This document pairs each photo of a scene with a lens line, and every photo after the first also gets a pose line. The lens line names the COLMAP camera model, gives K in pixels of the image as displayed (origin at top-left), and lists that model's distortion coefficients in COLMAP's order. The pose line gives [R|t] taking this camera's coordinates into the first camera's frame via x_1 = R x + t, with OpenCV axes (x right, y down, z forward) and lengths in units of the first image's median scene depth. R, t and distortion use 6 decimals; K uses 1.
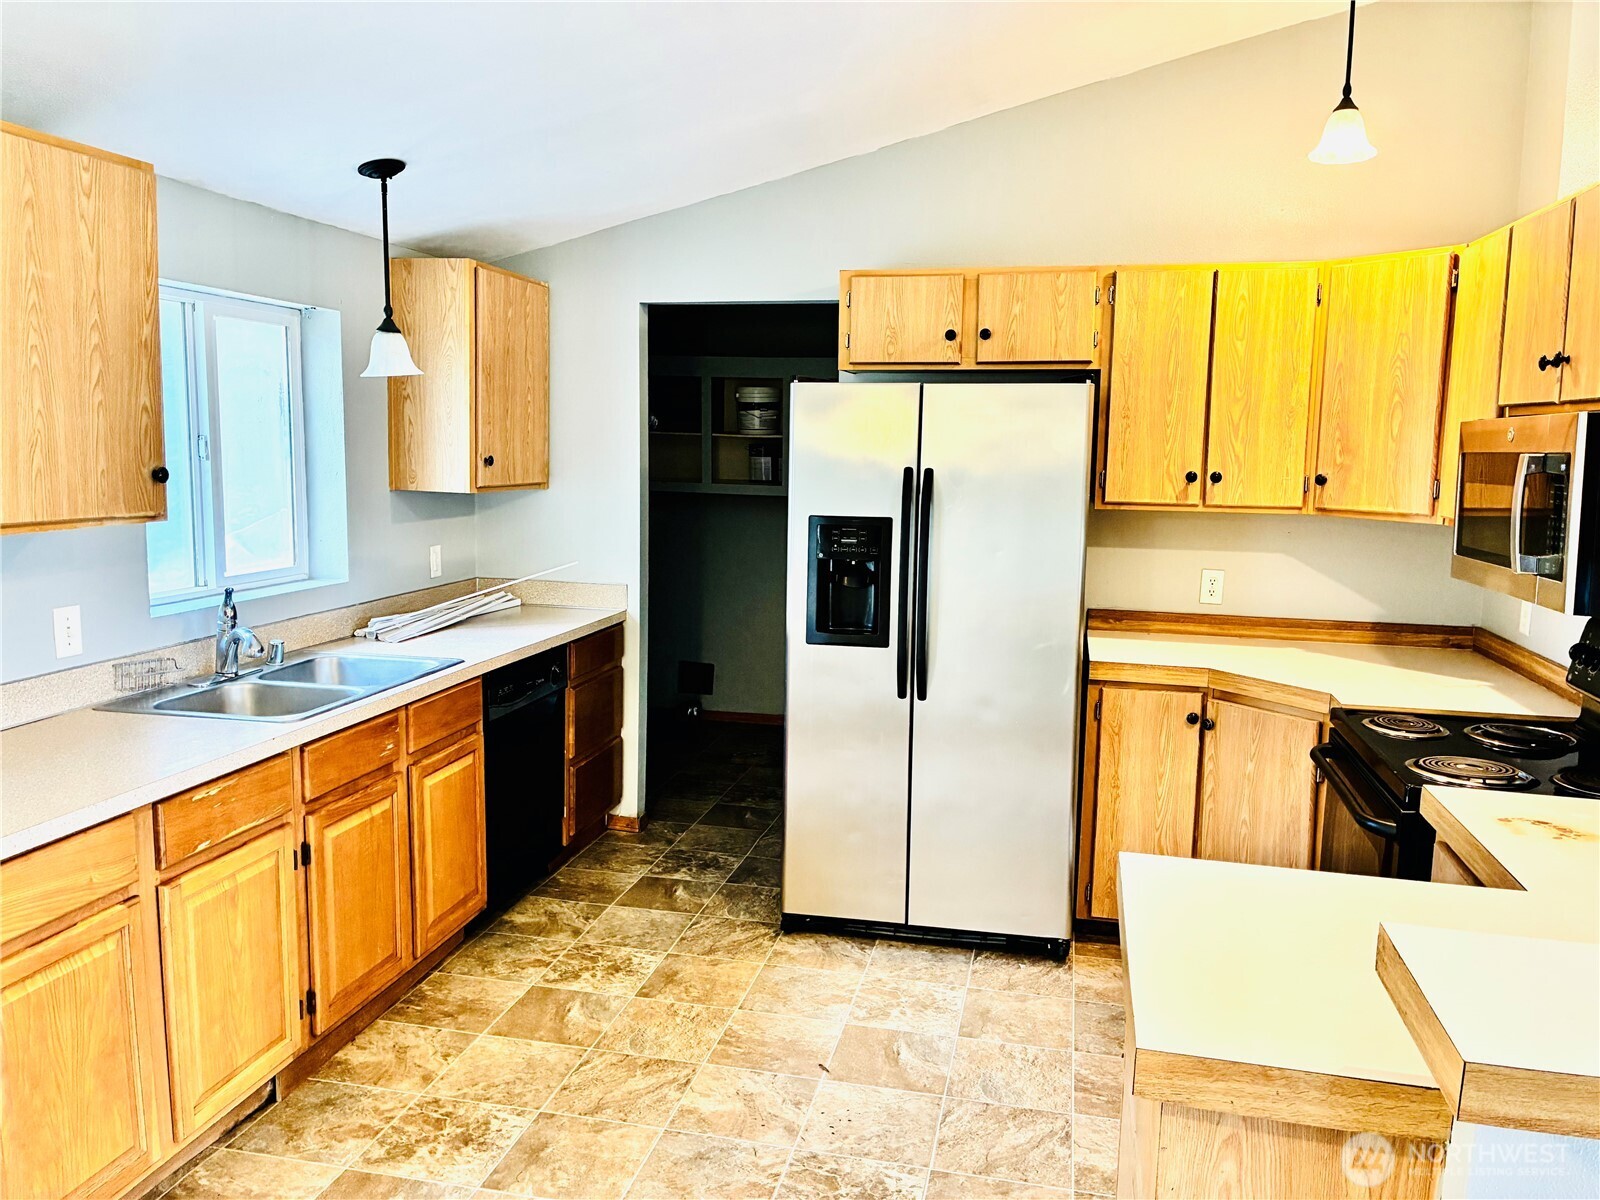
lens RADIAL K [[1210.8, 0, 808.1], [0, 1210.8, 582.6], [0, 0, 1]] dist [0.030682, -0.043277]
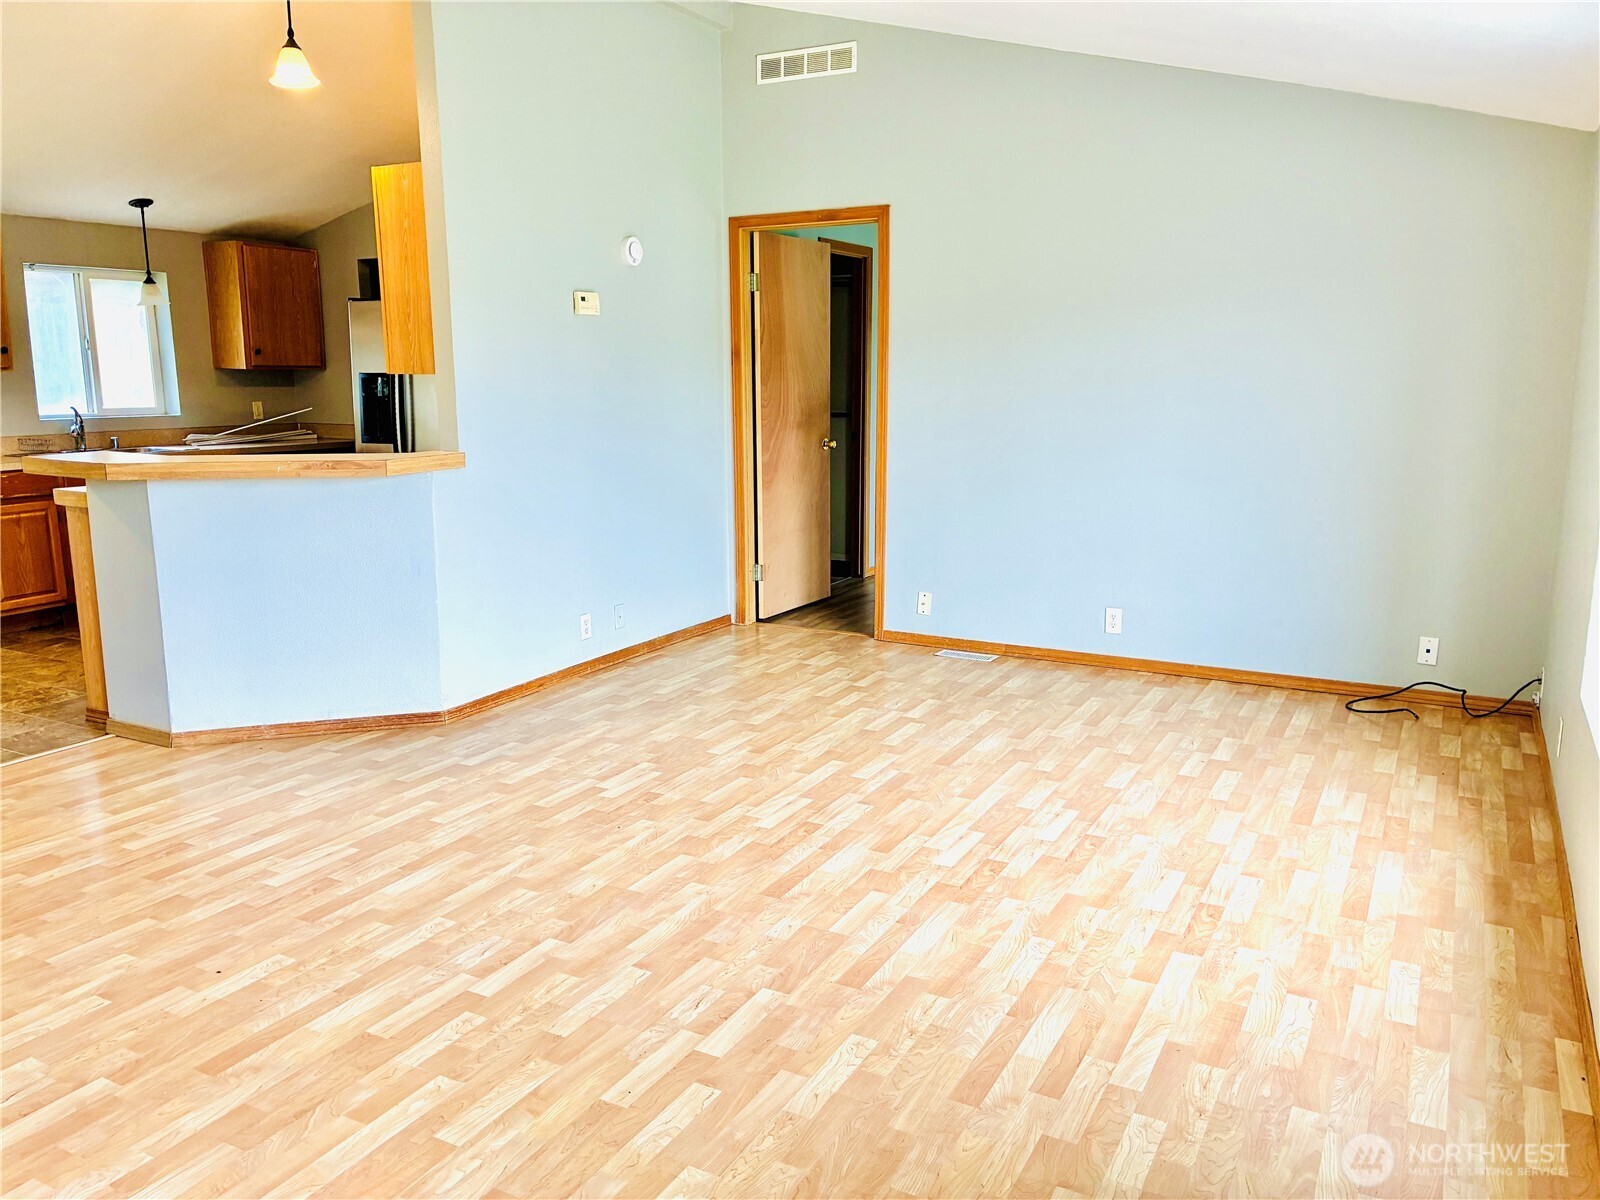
lens RADIAL K [[1210.8, 0, 806.8], [0, 1210.8, 591.2], [0, 0, 1]] dist [0.030682, -0.043277]
pose [[0.966642, 0.025600, -0.254849, 1.138829], [-0.009062, 0.997788, 0.065856, 0.149655], [0.255971, -0.061350, 0.964736, -0.668219]]
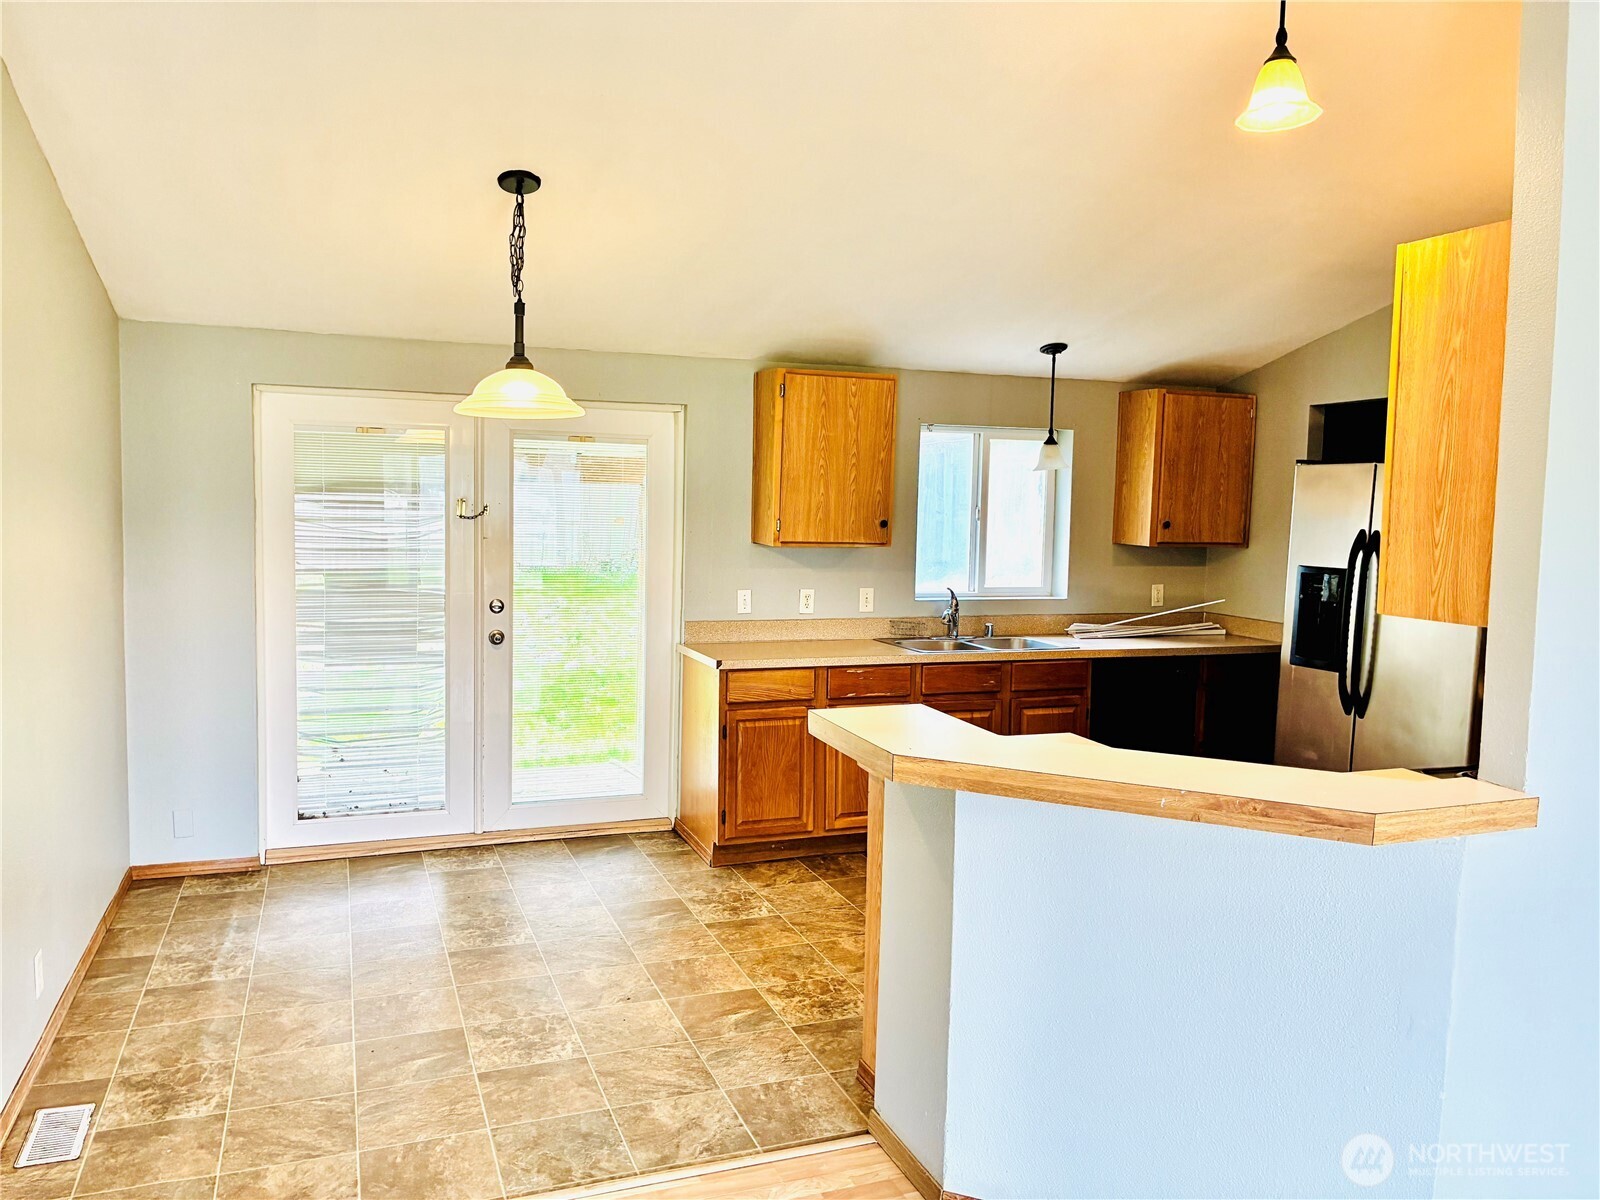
lens RADIAL K [[1210.8, 0, 802.5], [0, 1210.8, 593.4], [0, 0, 1]] dist [0.030682, -0.043277]
pose [[0.565876, 0.059166, -0.822365, 0.770732], [-0.108210, 0.994124, -0.002937, 0.037234], [0.817359, 0.090650, 0.568953, -0.207728]]
